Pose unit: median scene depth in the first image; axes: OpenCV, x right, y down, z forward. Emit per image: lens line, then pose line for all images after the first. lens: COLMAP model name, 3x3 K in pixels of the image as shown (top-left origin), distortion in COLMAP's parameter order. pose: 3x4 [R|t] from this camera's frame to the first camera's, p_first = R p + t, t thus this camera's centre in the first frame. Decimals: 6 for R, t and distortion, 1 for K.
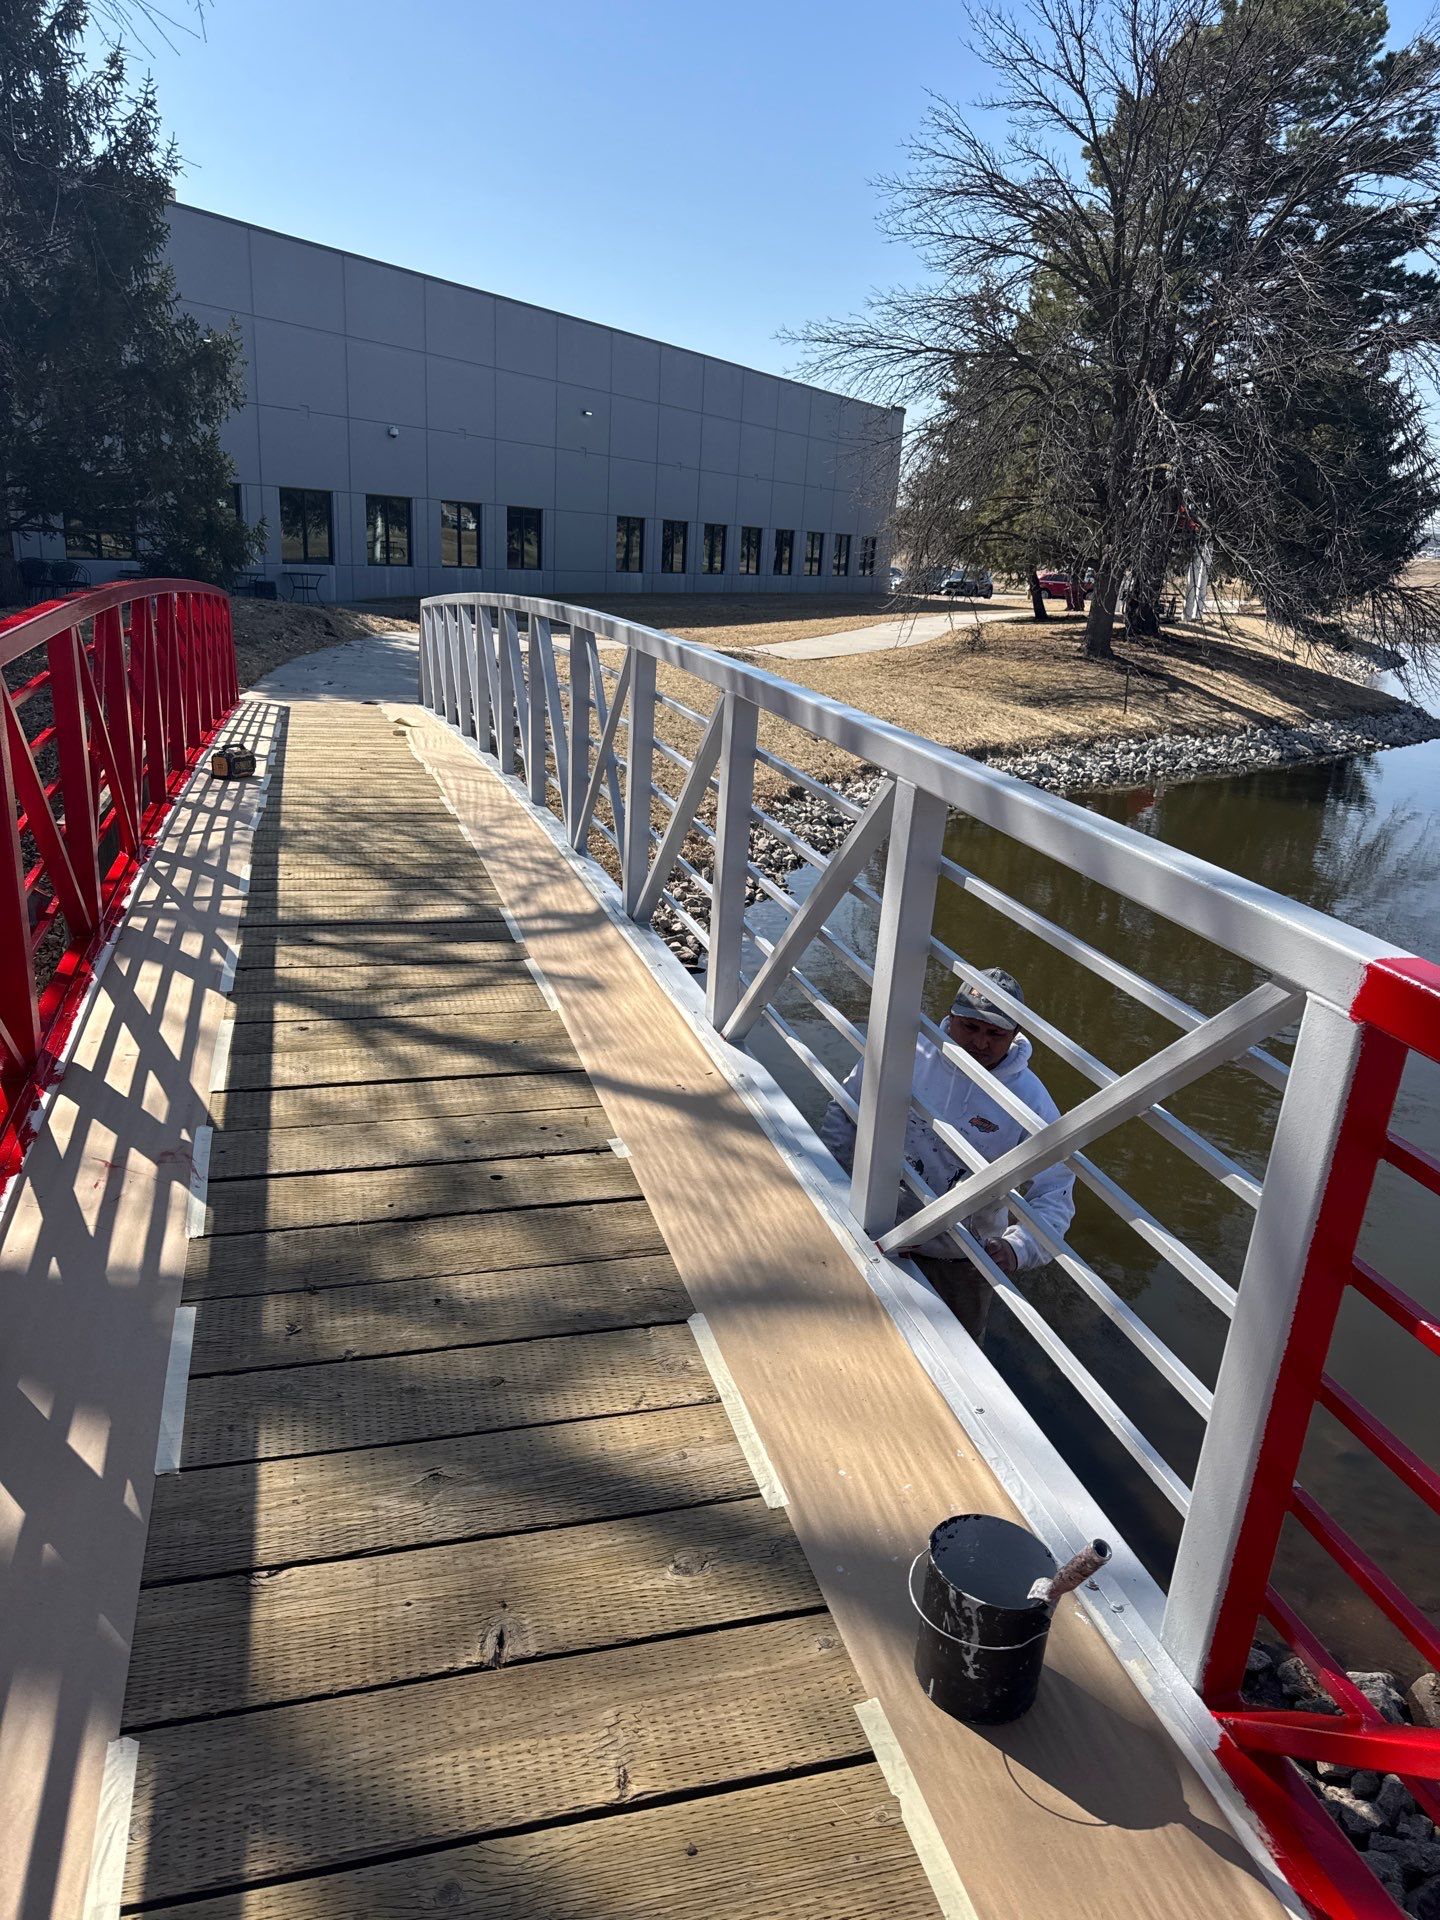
lens RADIAL K [[1340.6, 0, 721.7], [0, 1340.6, 990.9], [0, 0, 1]] dist [0.012538, -0.022884]
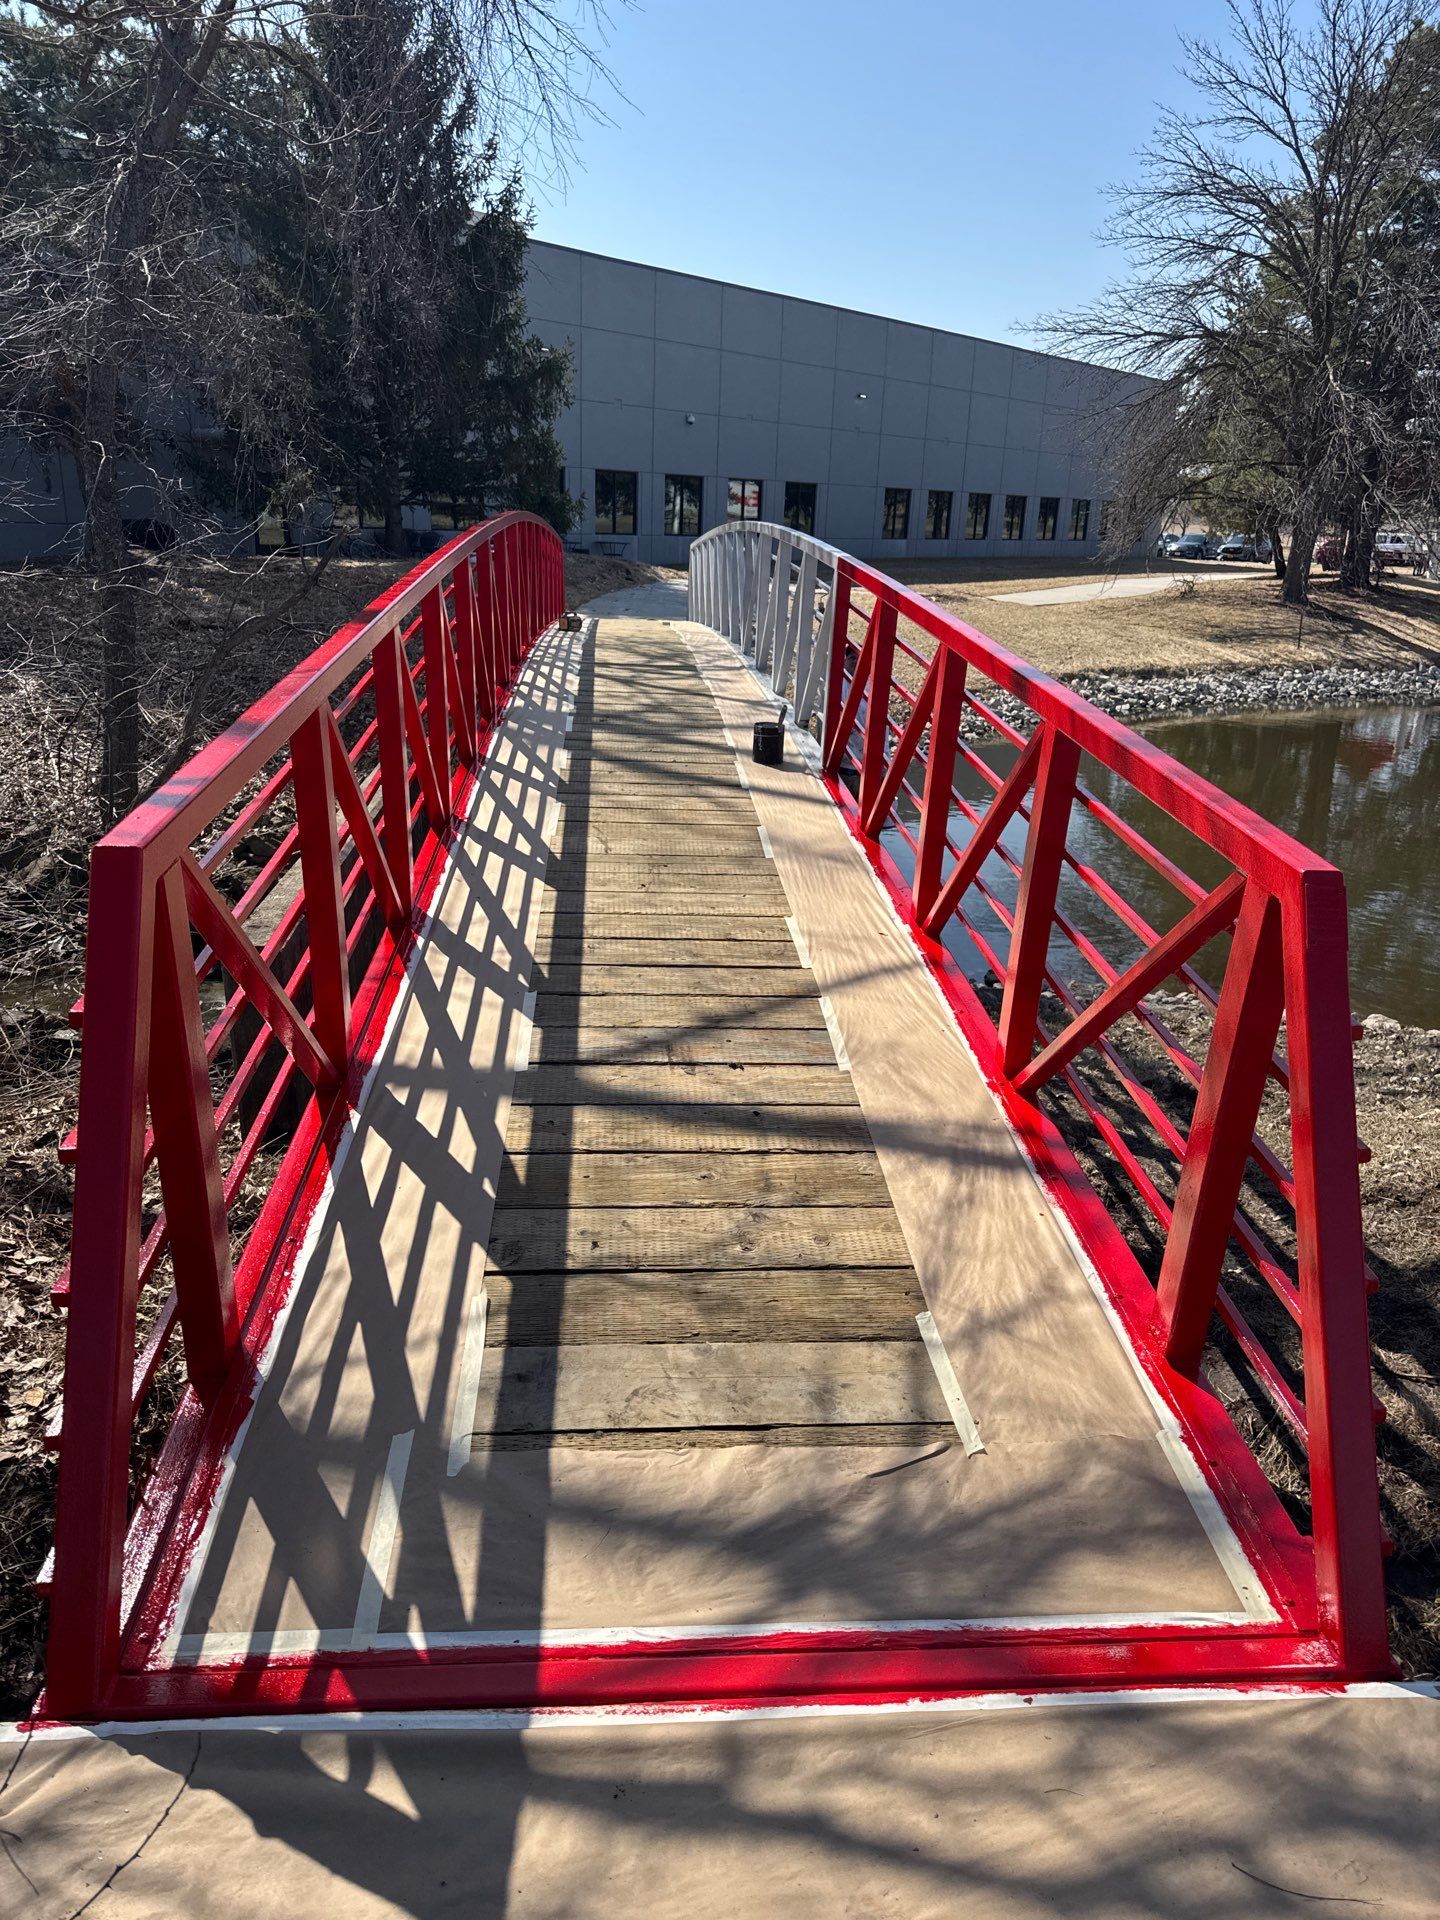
lens RADIAL K [[1340.6, 0, 735.3], [0, 1340.6, 981.7], [0, 0, 1]] dist [0.012538, -0.022884]
pose [[0.979852, 0.049726, -0.193435, 0.069301], [-0.047989, 0.998754, 0.013659, 0.087143], [0.193873, -0.004101, 0.981018, -0.222806]]
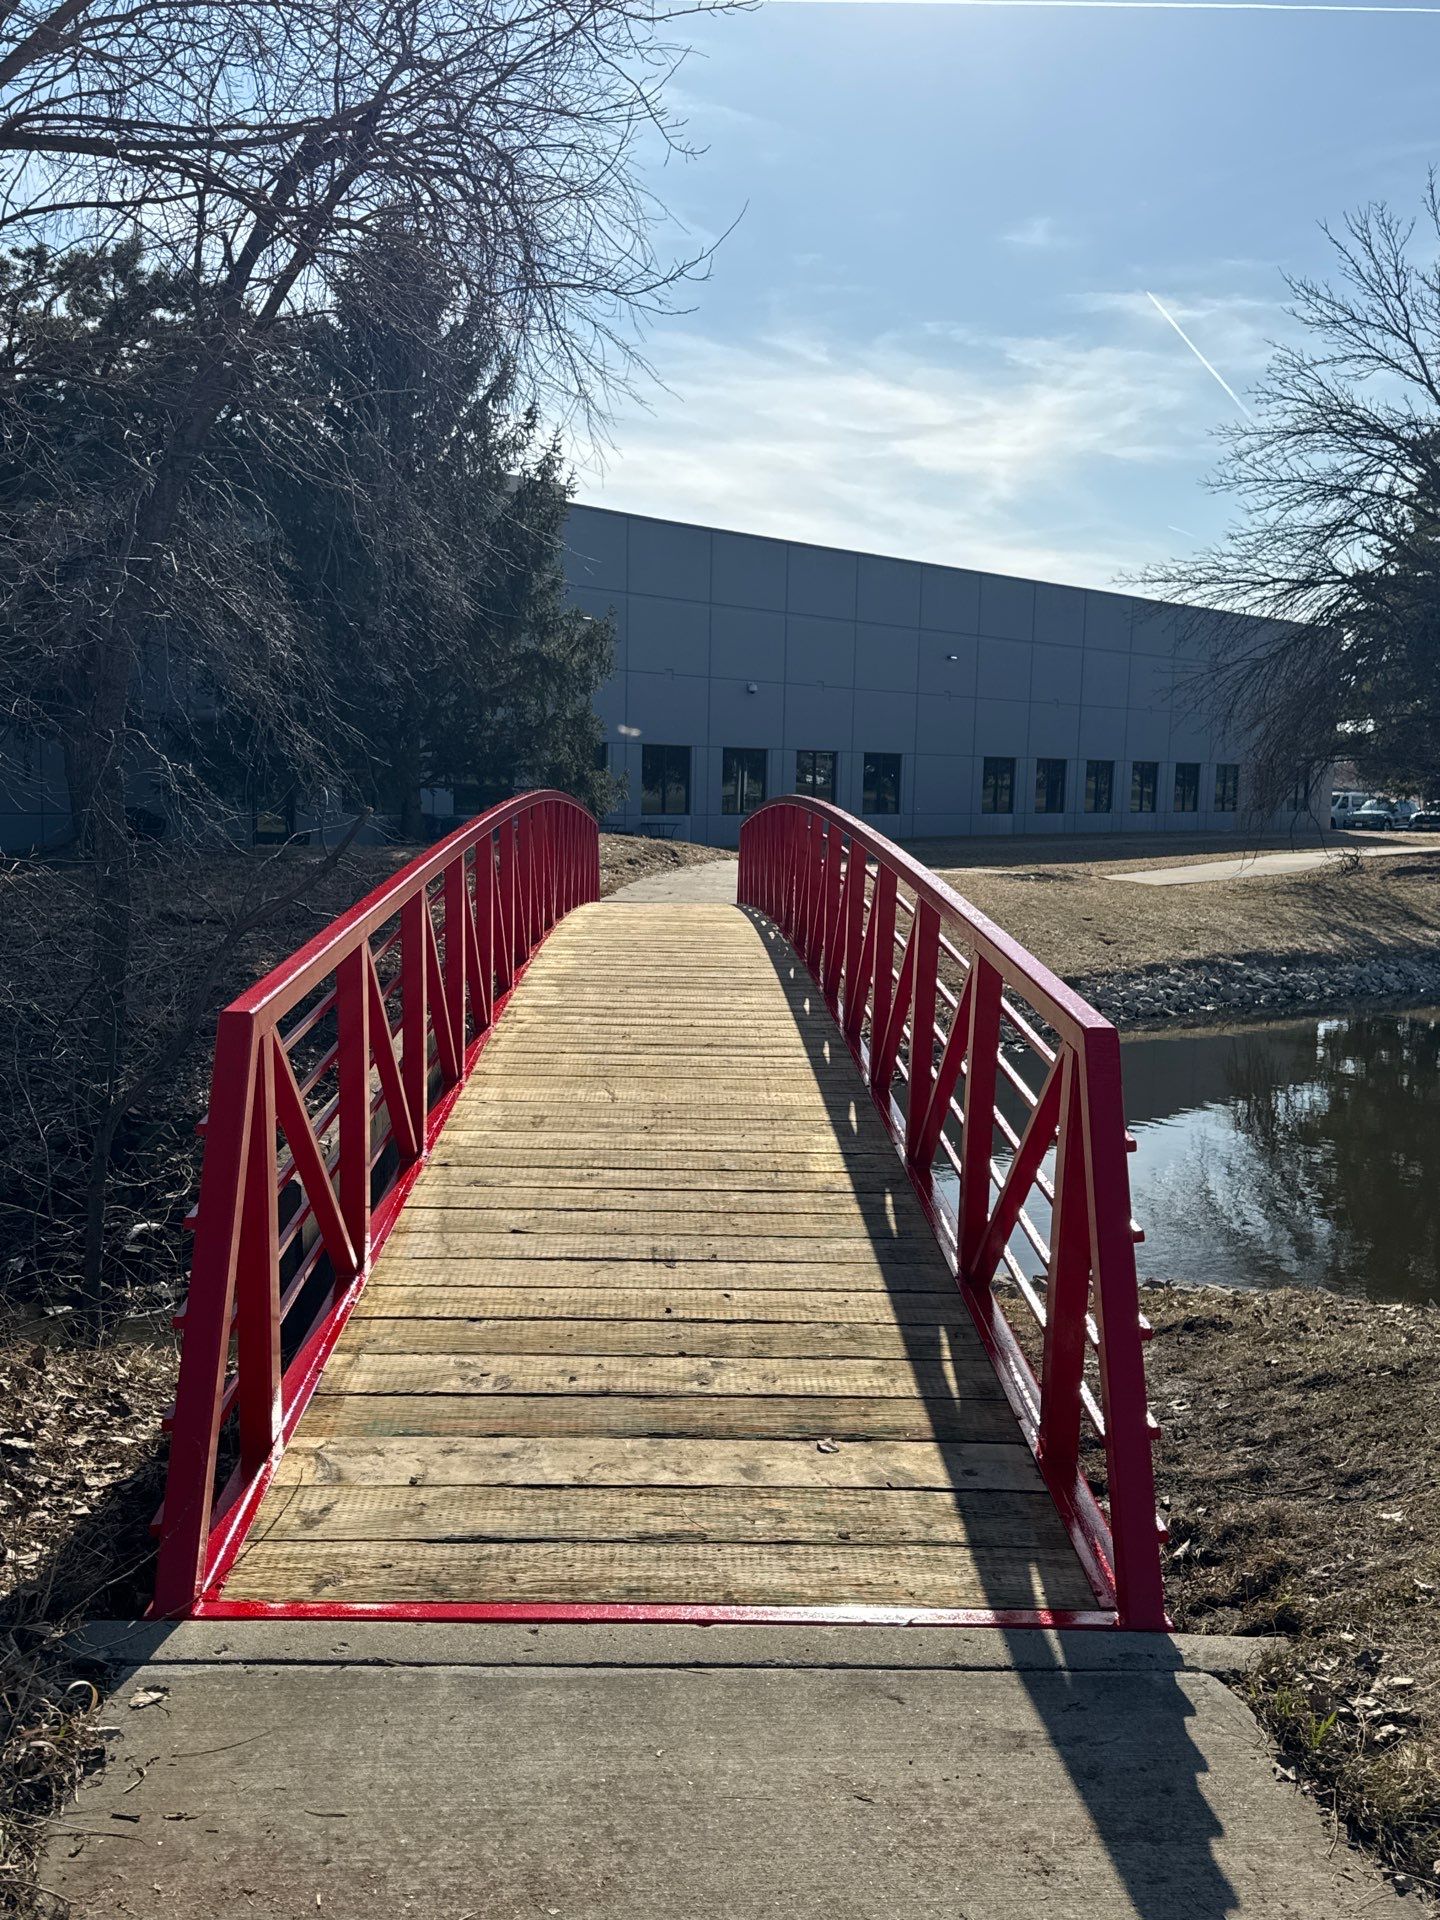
lens RADIAL K [[1706.4, 0, 718.2], [0, 1706.4, 995.8], [0, 0, 1]] dist [0.072631, -0.145843]
pose [[0.966075, -0.006081, -0.258190, 0.097043], [-0.046791, 0.979056, -0.198141, 0.109019], [0.253988, 0.203500, 0.945557, -0.283557]]
